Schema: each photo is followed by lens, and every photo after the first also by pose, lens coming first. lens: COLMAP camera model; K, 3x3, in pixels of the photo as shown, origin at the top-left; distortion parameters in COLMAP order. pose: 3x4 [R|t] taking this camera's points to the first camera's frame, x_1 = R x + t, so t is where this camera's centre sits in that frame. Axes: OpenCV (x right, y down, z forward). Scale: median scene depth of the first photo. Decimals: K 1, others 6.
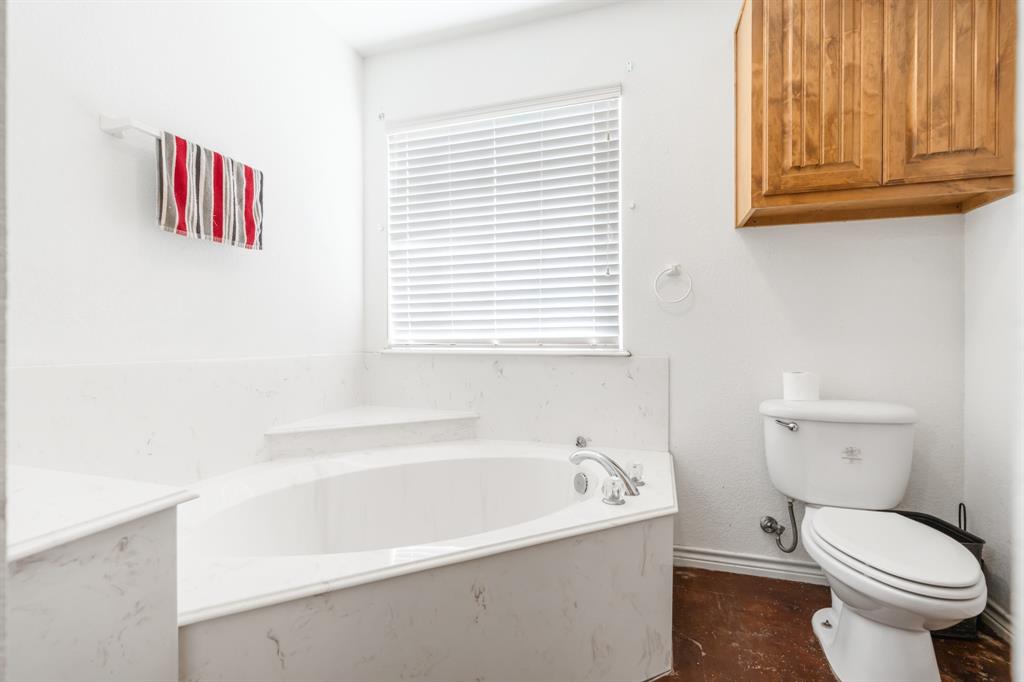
lens RADIAL K [[463.7, 0, 512.9], [0, 463.7, 343.7], [0, 0, 1]] dist [-0.004638, 0.001567]
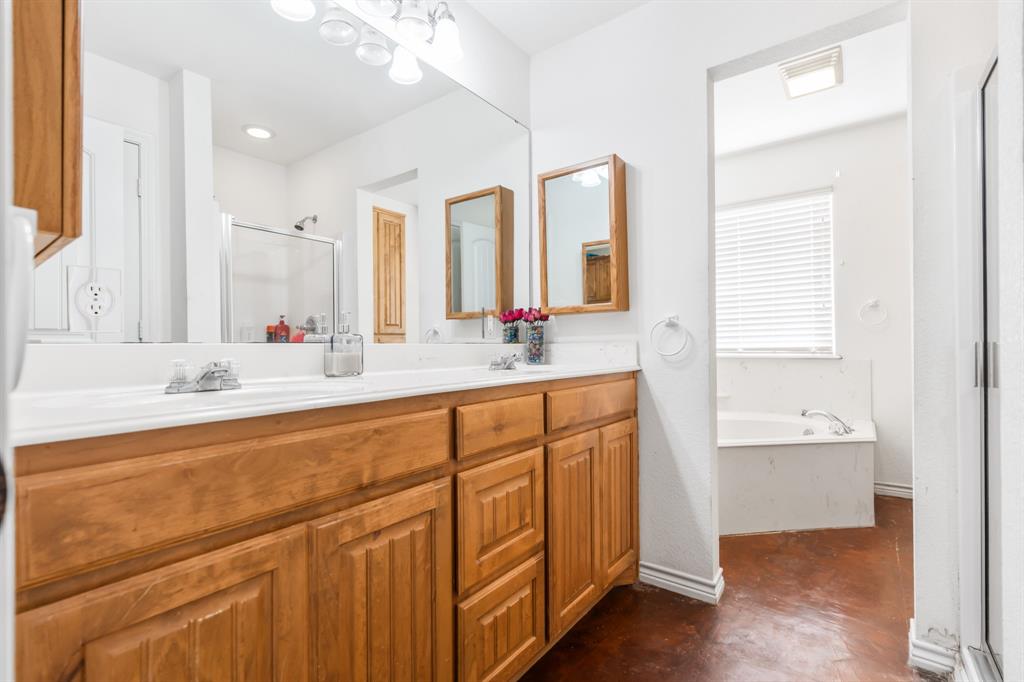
lens RADIAL K [[463.7, 0, 509.7], [0, 463.7, 342.1], [0, 0, 1]] dist [-0.004638, 0.001567]
pose [[0.941559, -0.009499, -0.336716, -0.270494], [0.006249, 0.999923, -0.010736, -0.019746], [0.336792, 0.008005, 0.941545, -0.838123]]
